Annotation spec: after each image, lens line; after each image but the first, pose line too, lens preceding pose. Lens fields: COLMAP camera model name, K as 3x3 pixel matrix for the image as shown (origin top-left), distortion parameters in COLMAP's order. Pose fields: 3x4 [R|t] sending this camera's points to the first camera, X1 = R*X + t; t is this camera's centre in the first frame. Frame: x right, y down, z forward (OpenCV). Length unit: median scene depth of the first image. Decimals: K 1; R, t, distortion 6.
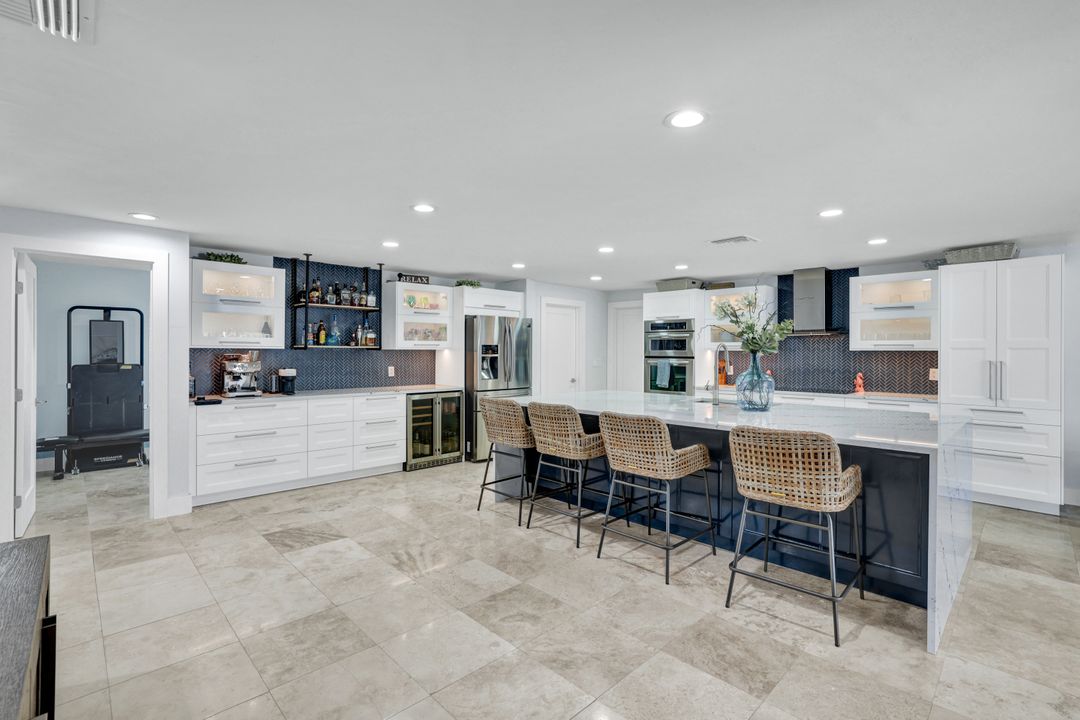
lens RADIAL K [[490.4, 0, 536.1], [0, 490.4, 355.8], [0, 0, 1]] dist [-0.017245, 0.000123]
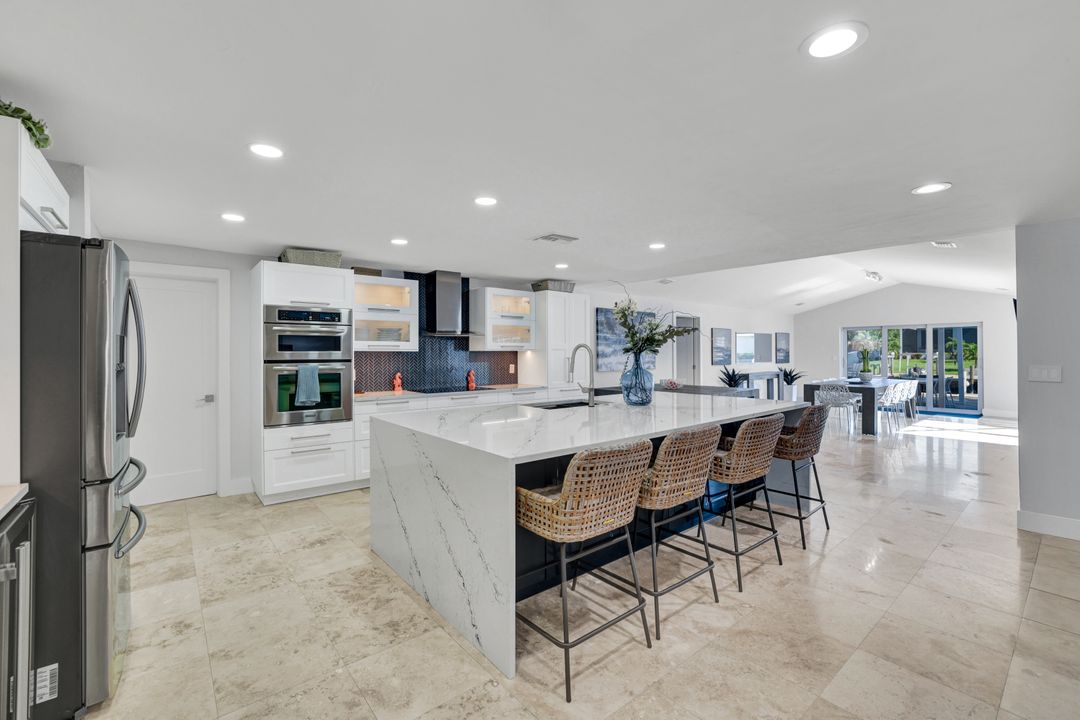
lens RADIAL K [[467.0, 0, 527.8], [0, 467.0, 347.8], [0, 0, 1]] dist [-0.016214, 0.000911]
pose [[0.105330, 0.006399, 0.994417, -0.414145], [0.013160, 0.999883, -0.007828, -0.008179], [-0.994350, 0.013911, 0.105233, 0.733961]]
